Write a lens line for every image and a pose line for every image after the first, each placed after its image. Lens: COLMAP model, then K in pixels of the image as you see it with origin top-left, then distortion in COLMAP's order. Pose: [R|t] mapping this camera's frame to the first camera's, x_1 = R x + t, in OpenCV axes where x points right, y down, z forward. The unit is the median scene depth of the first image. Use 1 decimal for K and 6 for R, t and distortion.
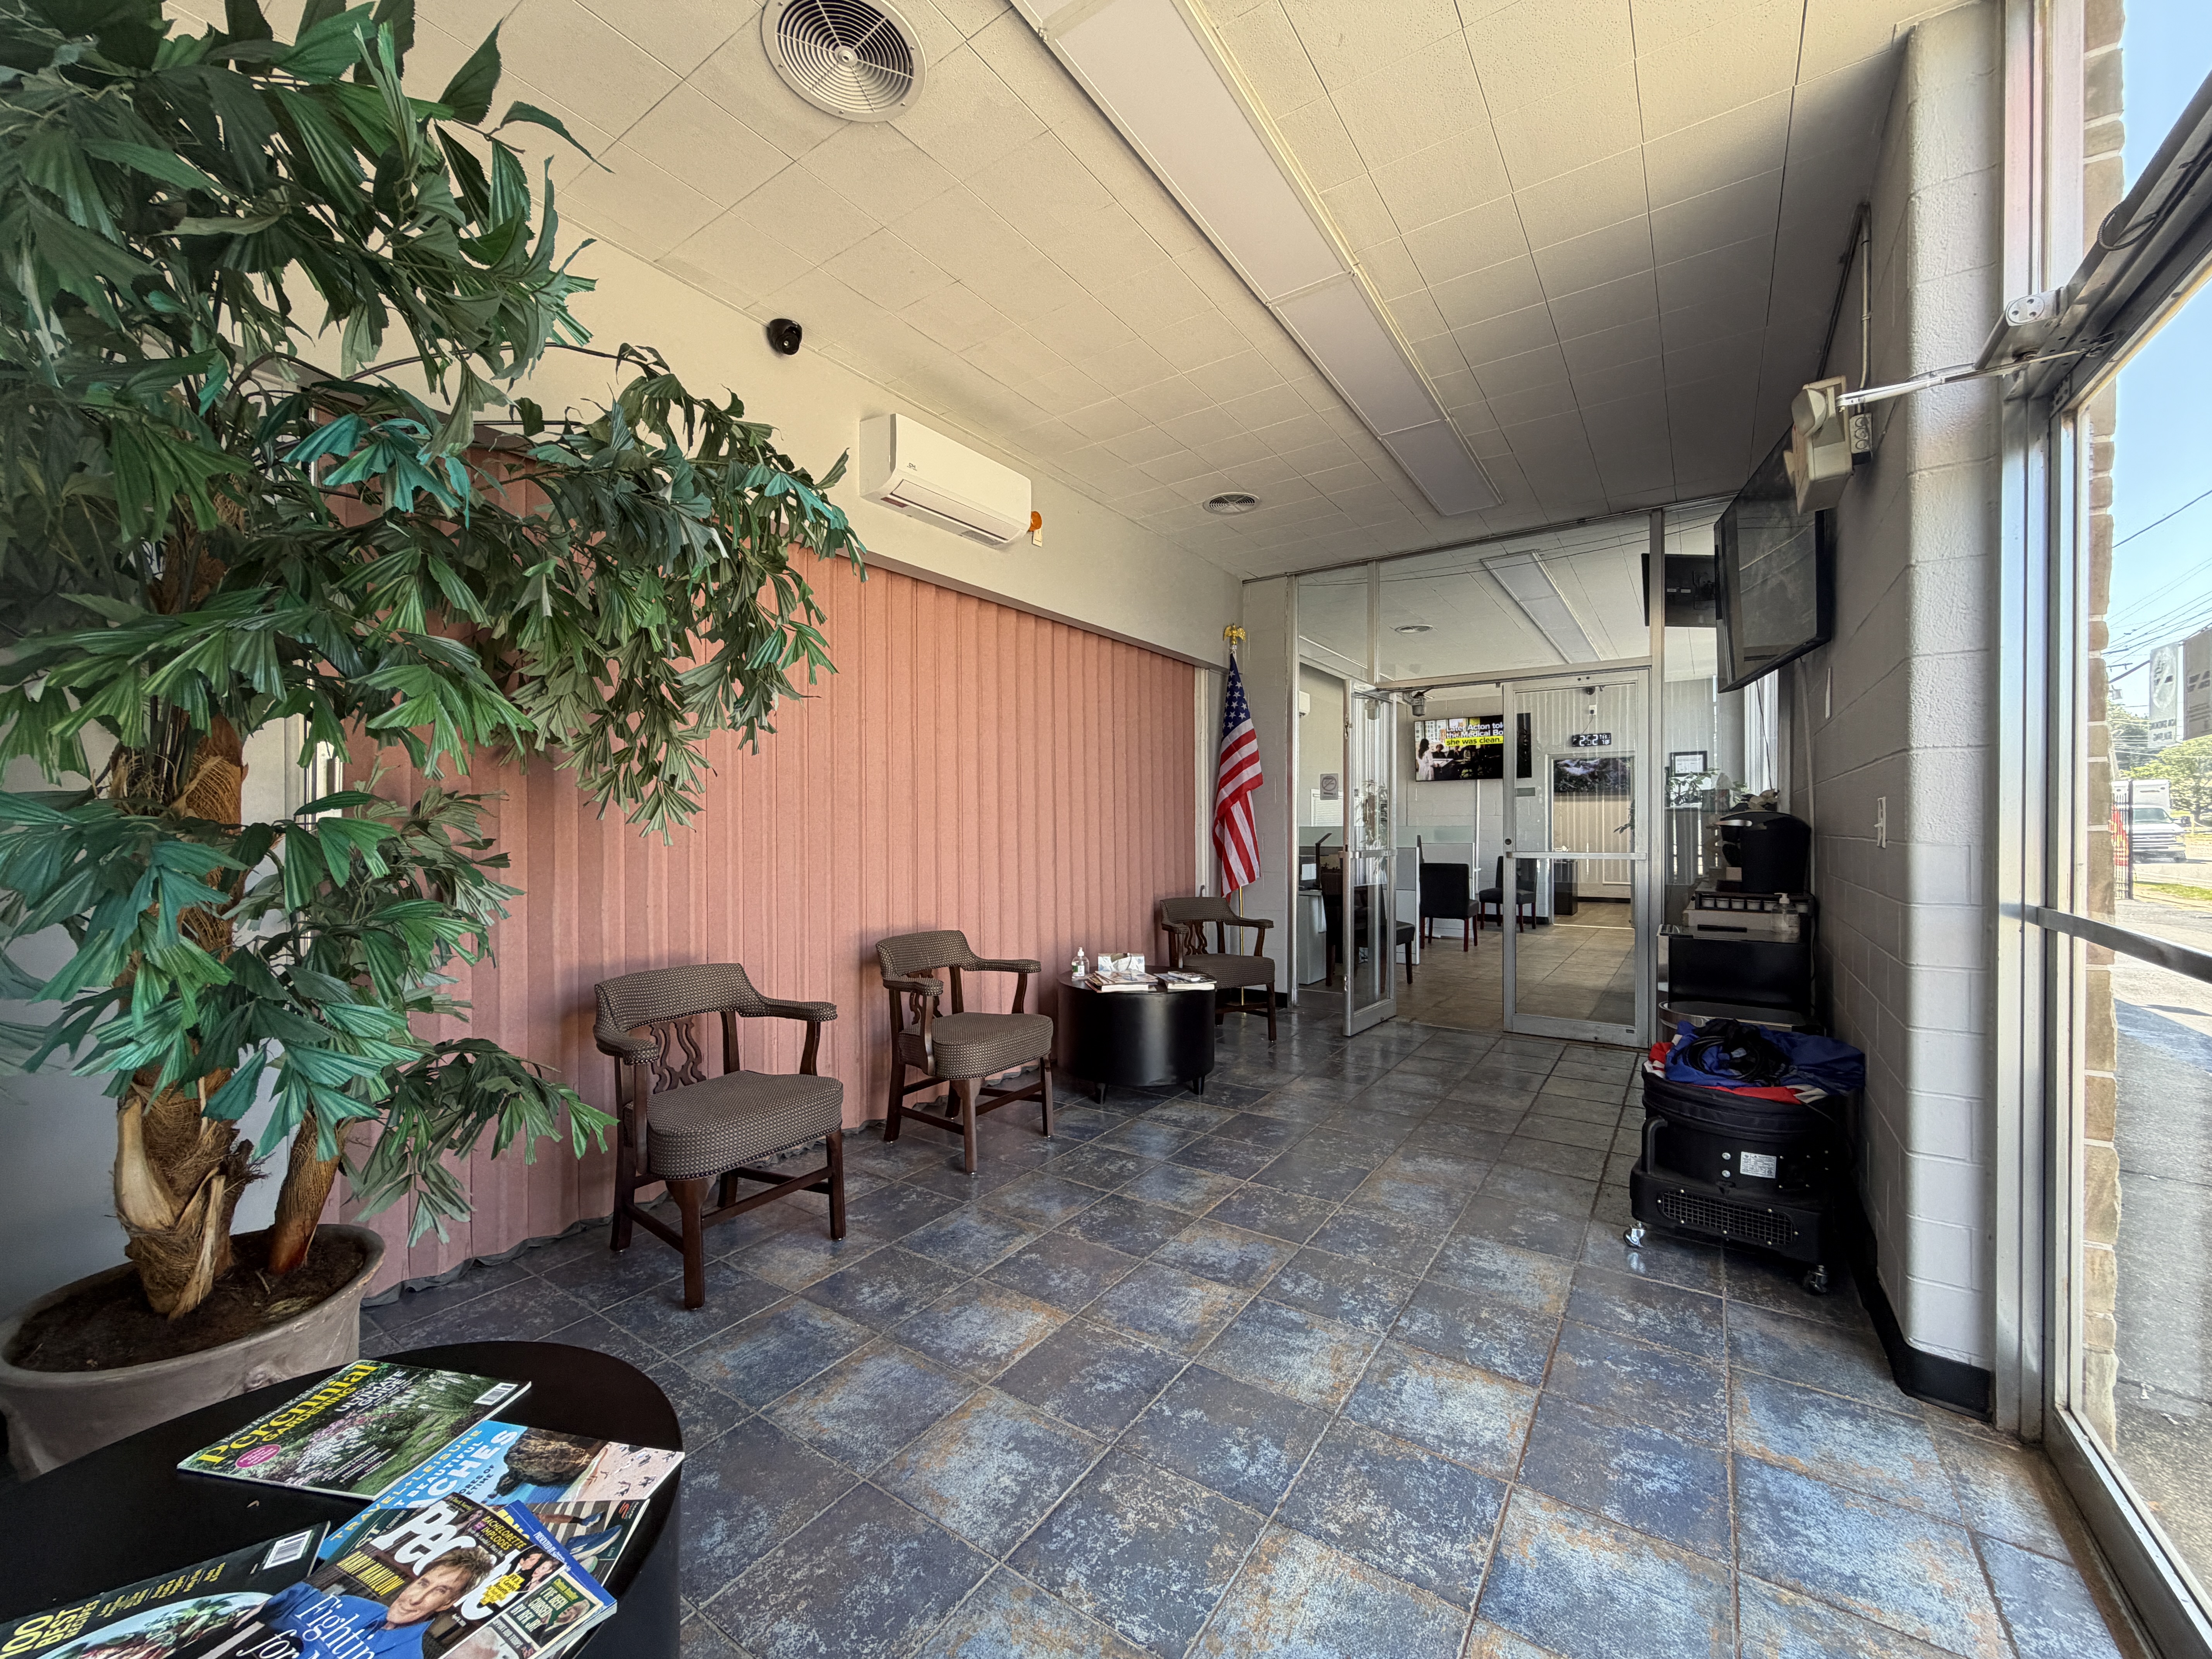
lens RADIAL K [[881.6, 0, 1097.1], [0, 881.6, 831.0], [0, 0, 1]] dist [0.000457, -0.000019]
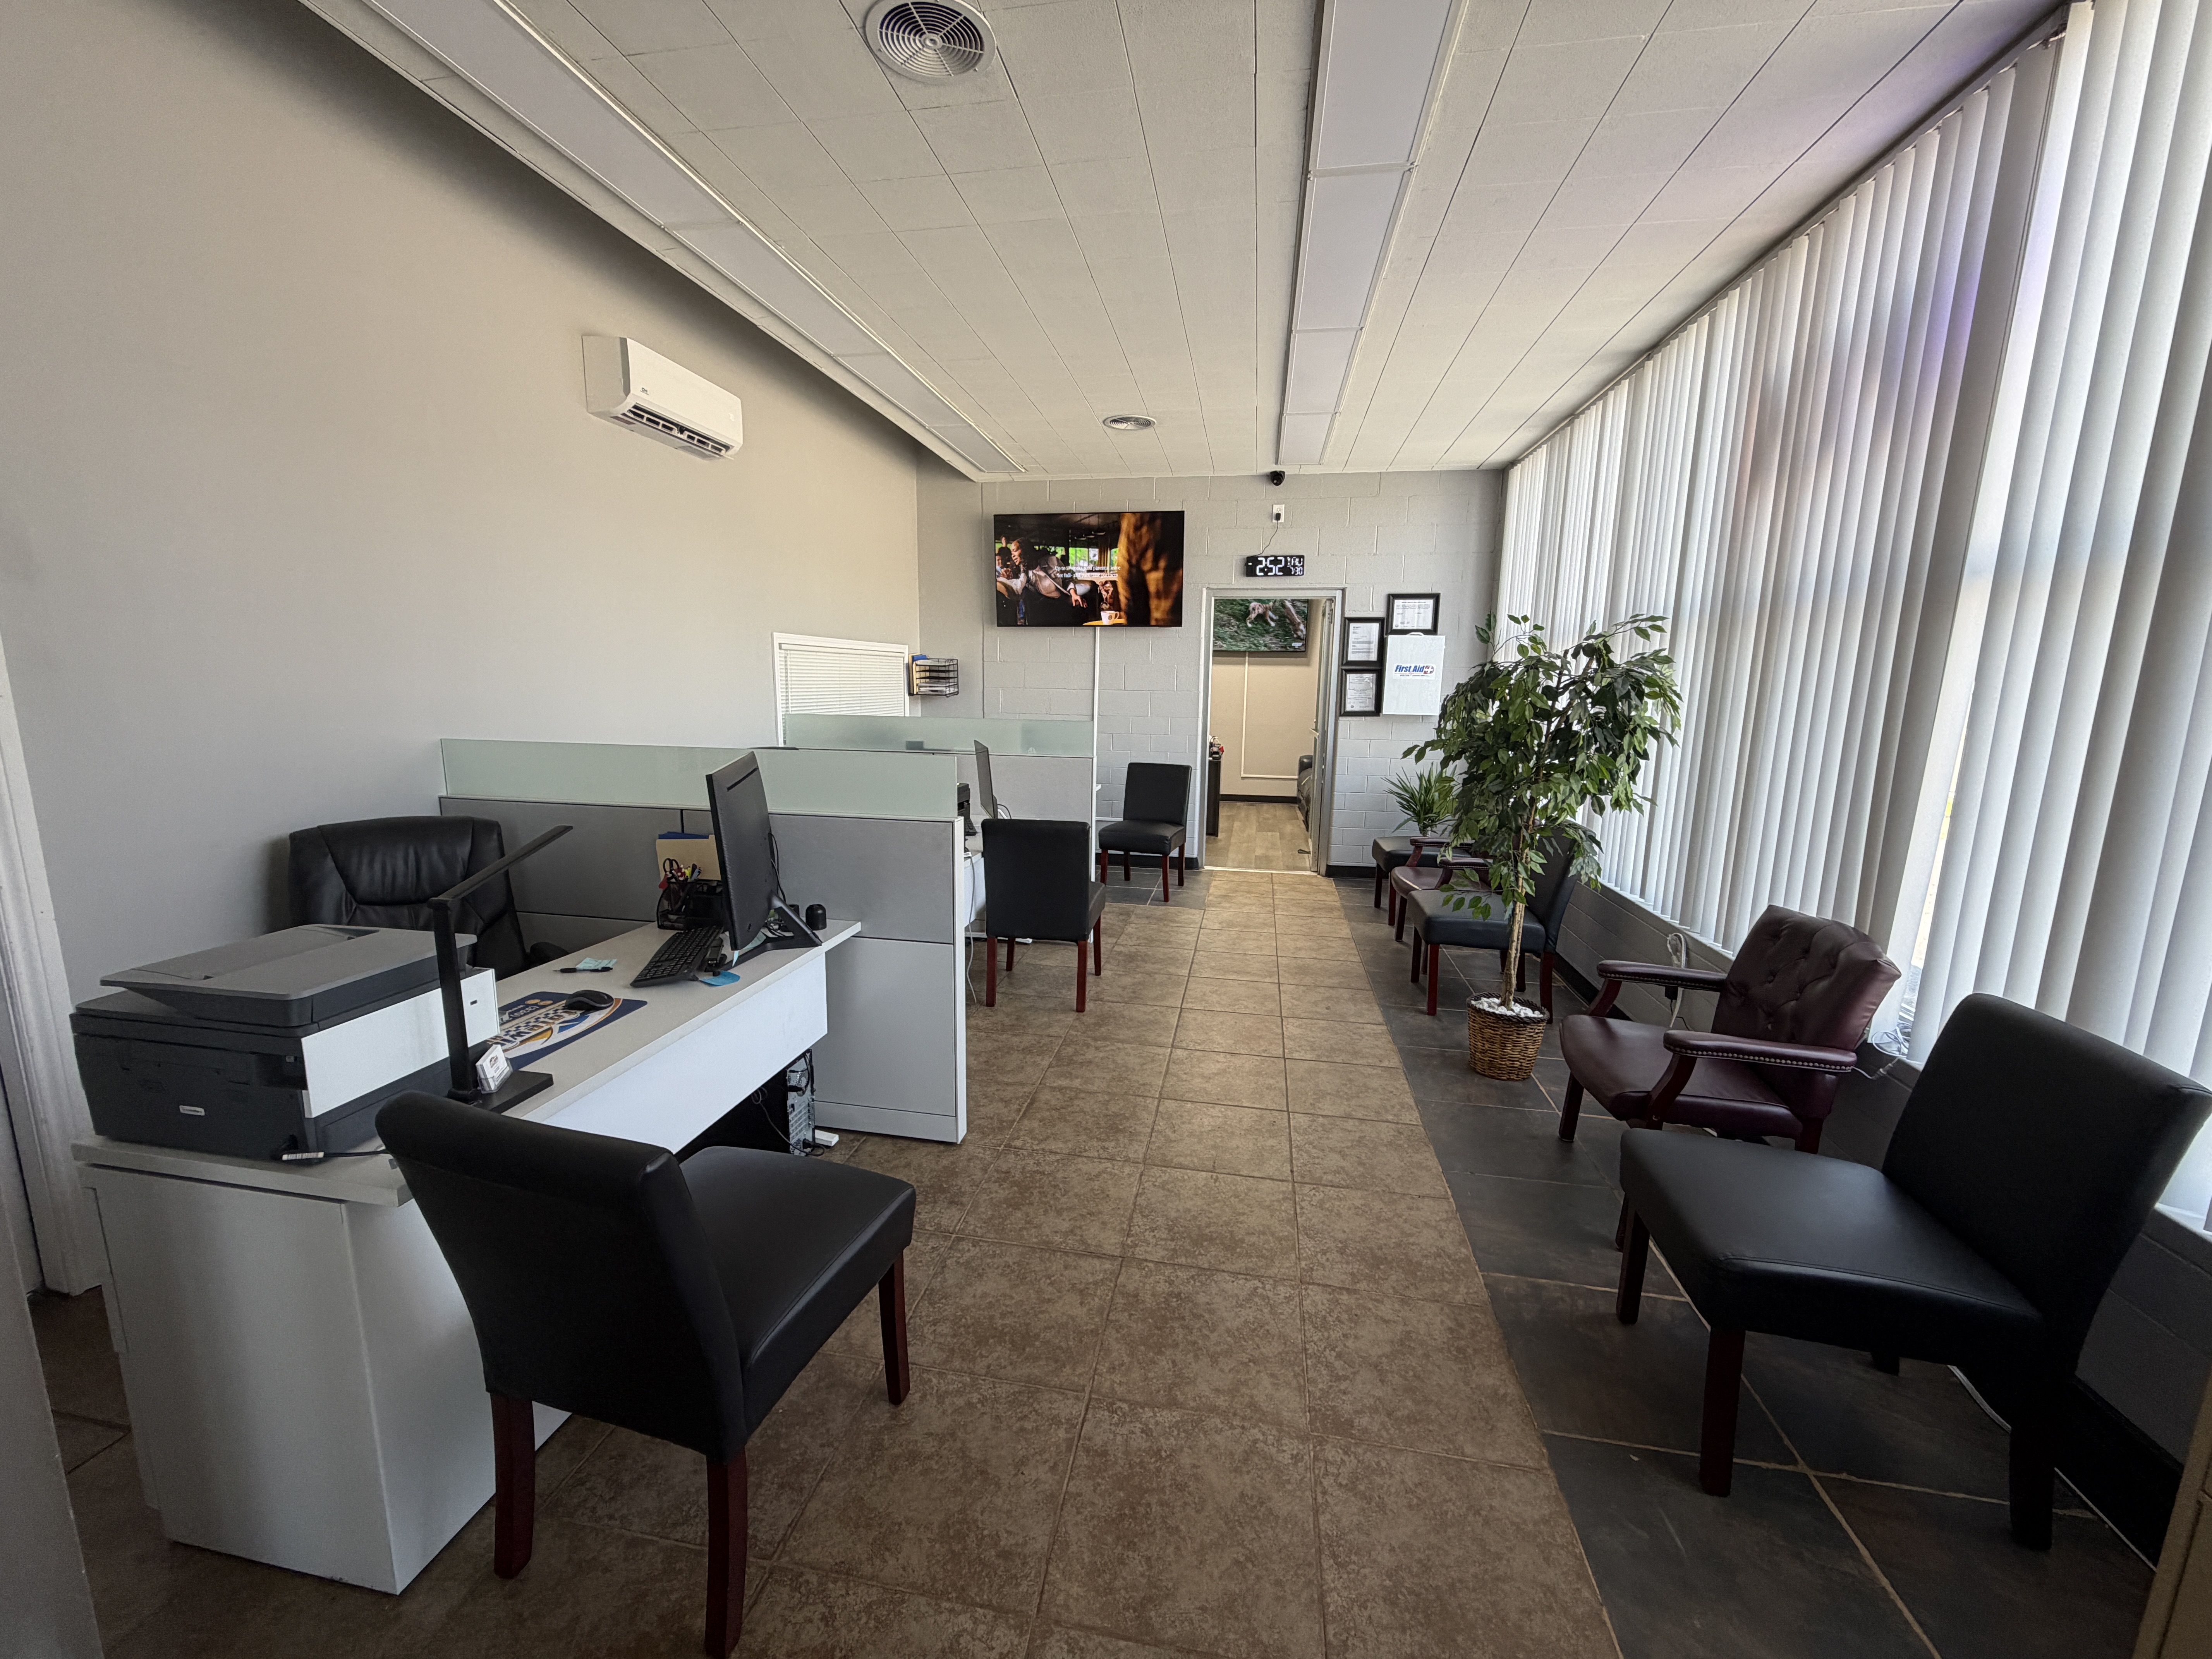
lens RADIAL K [[881.6, 0, 1100.5], [0, 881.6, 825.3], [0, 0, 1]] dist [0.000457, -0.000019]
pose [[0.908329, -0.051042, 0.415131, 0.364526], [-0.018076, 0.986808, 0.160884, -0.044459], [-0.417866, -0.153640, 0.895423, 0.902128]]
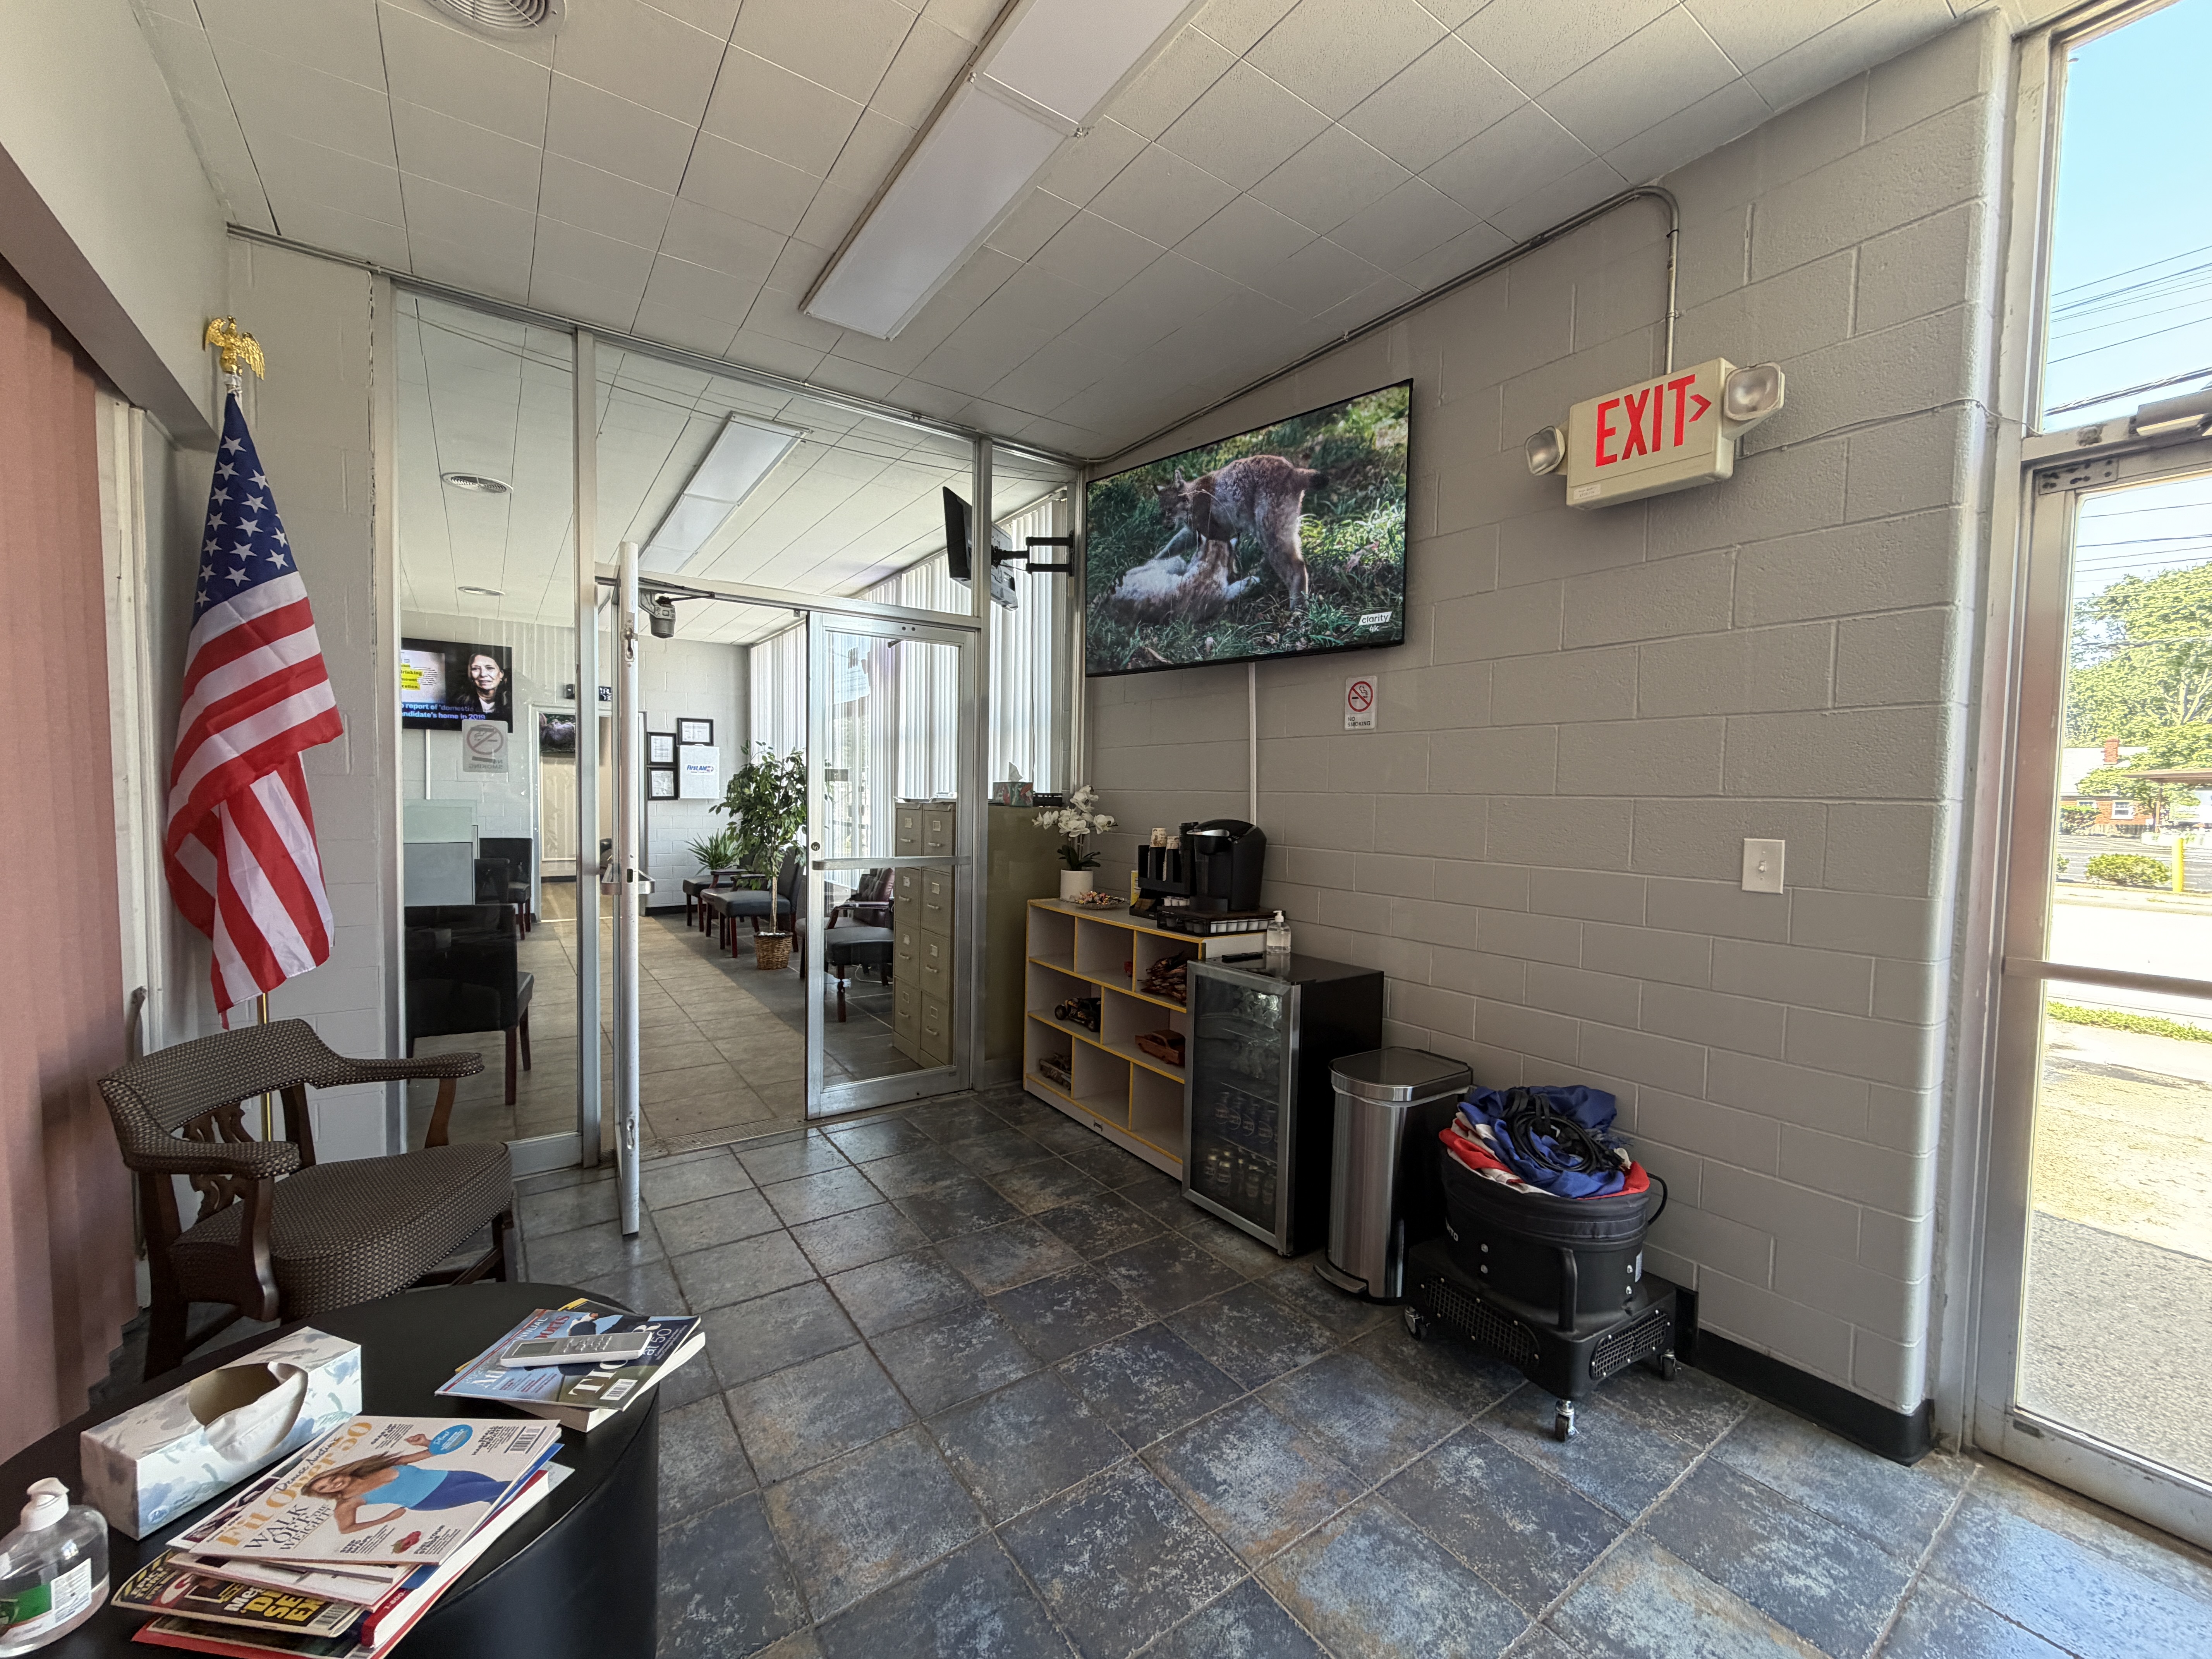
lens RADIAL K [[881.6, 0, 1093.7], [0, 881.6, 831.4], [0, 0, 1]] dist [0.000457, -0.000019]
pose [[0.351210, -0.034462, 0.935662, -0.089078], [-0.012524, 0.999060, 0.041498, -0.026858], [-0.936213, -0.026293, 0.350448, 0.494649]]
